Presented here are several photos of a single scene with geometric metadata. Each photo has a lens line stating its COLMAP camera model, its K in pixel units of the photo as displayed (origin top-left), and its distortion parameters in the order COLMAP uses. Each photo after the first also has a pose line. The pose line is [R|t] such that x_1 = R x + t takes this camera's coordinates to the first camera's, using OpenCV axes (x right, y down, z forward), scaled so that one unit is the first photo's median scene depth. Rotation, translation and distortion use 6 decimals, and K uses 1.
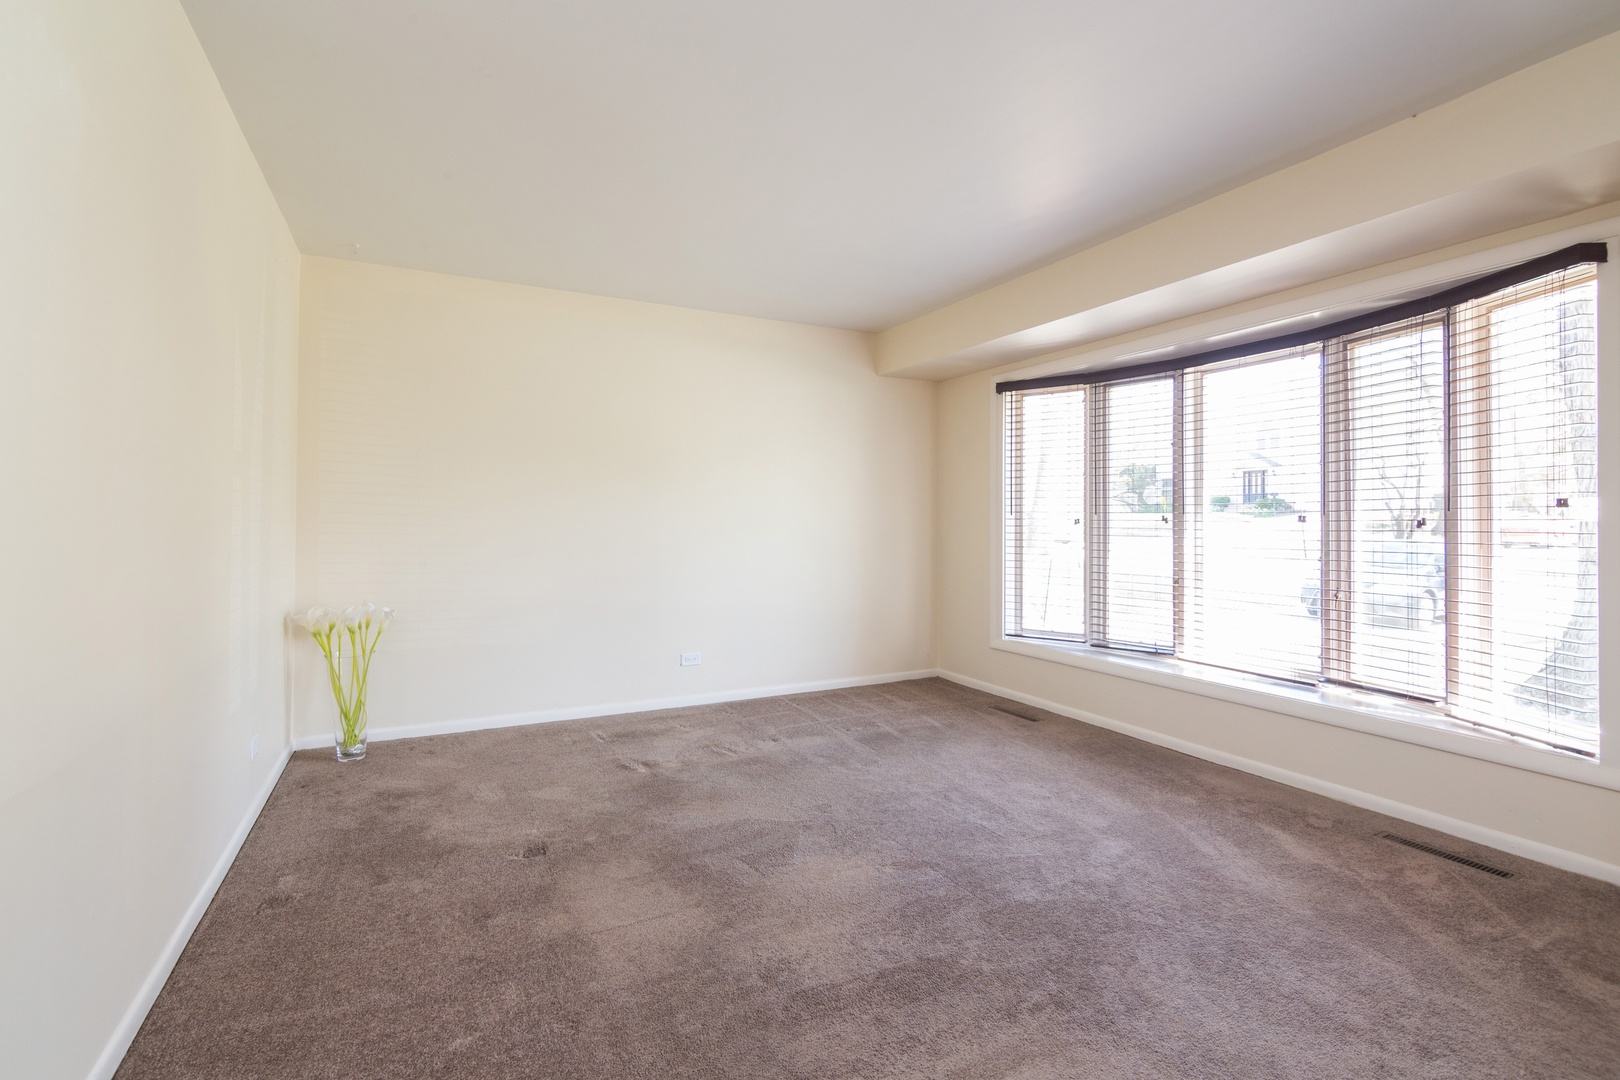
lens RADIAL K [[767.6, 0, 810.5], [0, 767.6, 526.4], [0, 0, 1]] dist [0.002389, -0.000433]
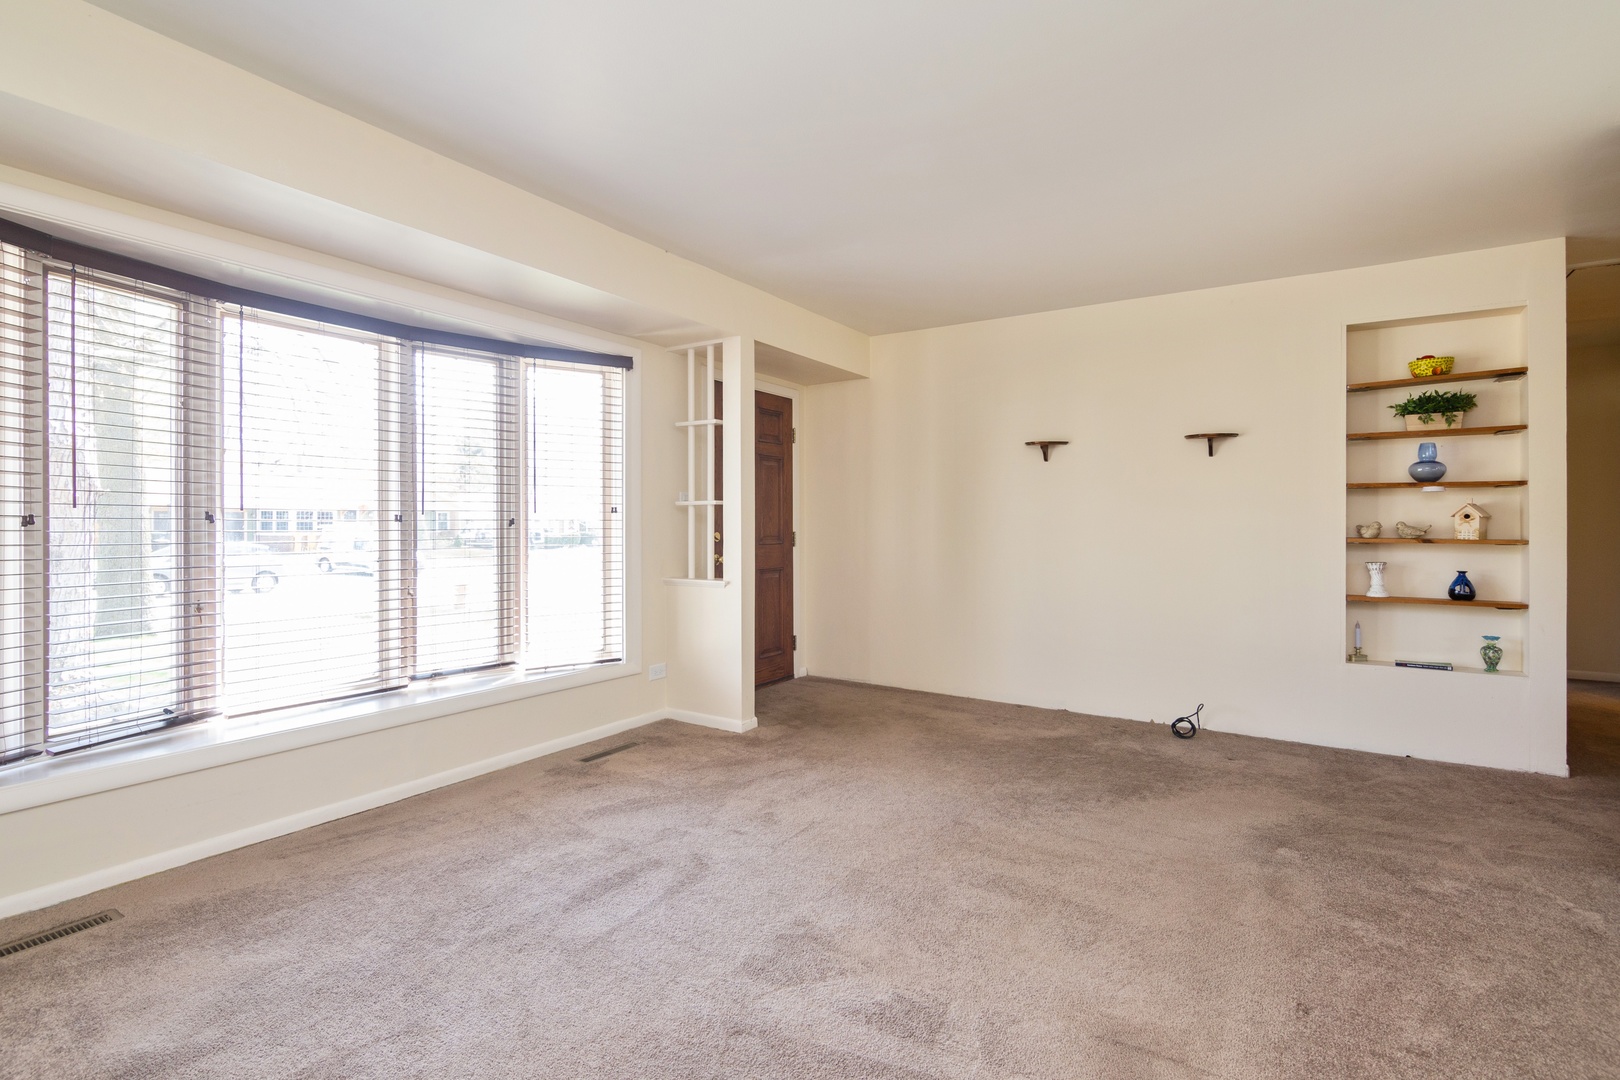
lens RADIAL K [[767.6, 0, 810.3], [0, 767.6, 534.8], [0, 0, 1]] dist [0.002389, -0.000433]
pose [[-0.504586, -0.012899, 0.863265, -0.485508], [0.008625, 0.999763, 0.019979, -0.004710], [-0.863318, 0.017527, -0.504355, 1.121221]]
